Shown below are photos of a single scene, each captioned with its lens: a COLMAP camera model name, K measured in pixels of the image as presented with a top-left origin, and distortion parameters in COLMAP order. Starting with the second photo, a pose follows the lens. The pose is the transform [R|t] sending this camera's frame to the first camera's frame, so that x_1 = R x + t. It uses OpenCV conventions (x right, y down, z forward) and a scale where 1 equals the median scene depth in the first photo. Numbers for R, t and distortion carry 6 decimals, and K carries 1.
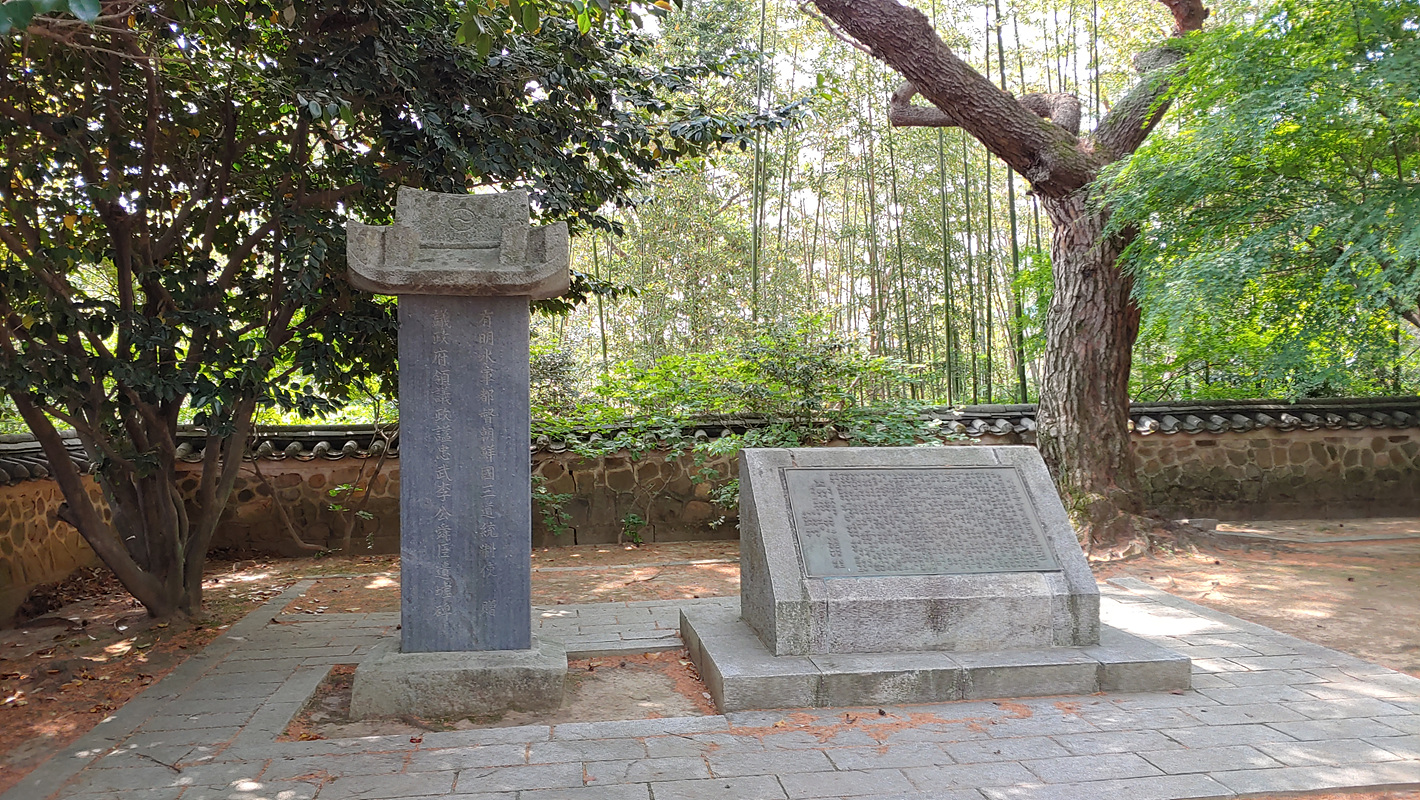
lens RADIAL K [[1038.4, 0, 706.1], [0, 1038.4, 401.3], [0, 0, 1]] dist [0.016069, -0.012603]
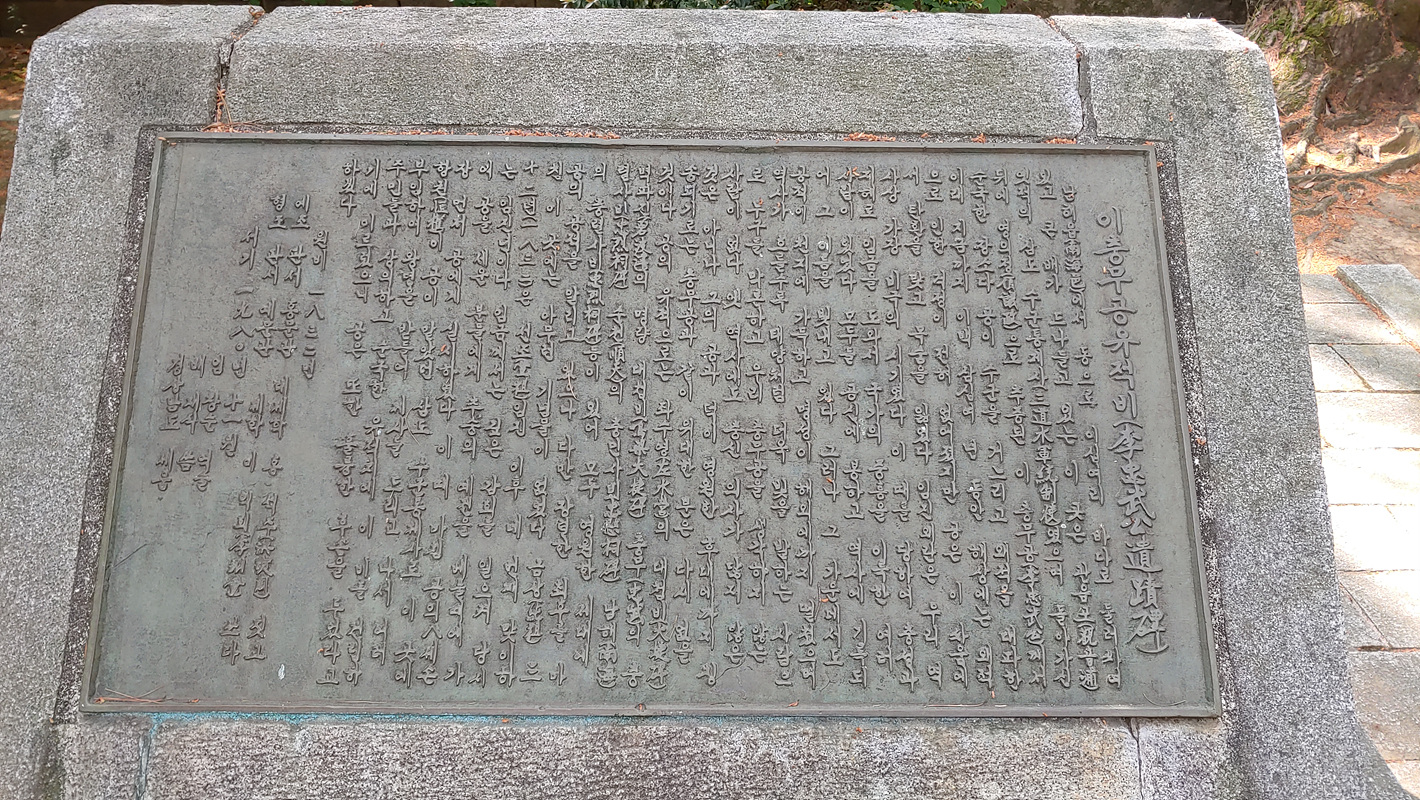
lens RADIAL K [[1038.4, 0, 718.7], [0, 1038.4, 405.3], [0, 0, 1]] dist [0.016069, -0.012603]
pose [[0.992961, 0.076780, -0.090186, 0.236474], [-0.016839, 0.845211, 0.534167, -0.014245], [0.117240, -0.528888, 0.840555, 0.794616]]
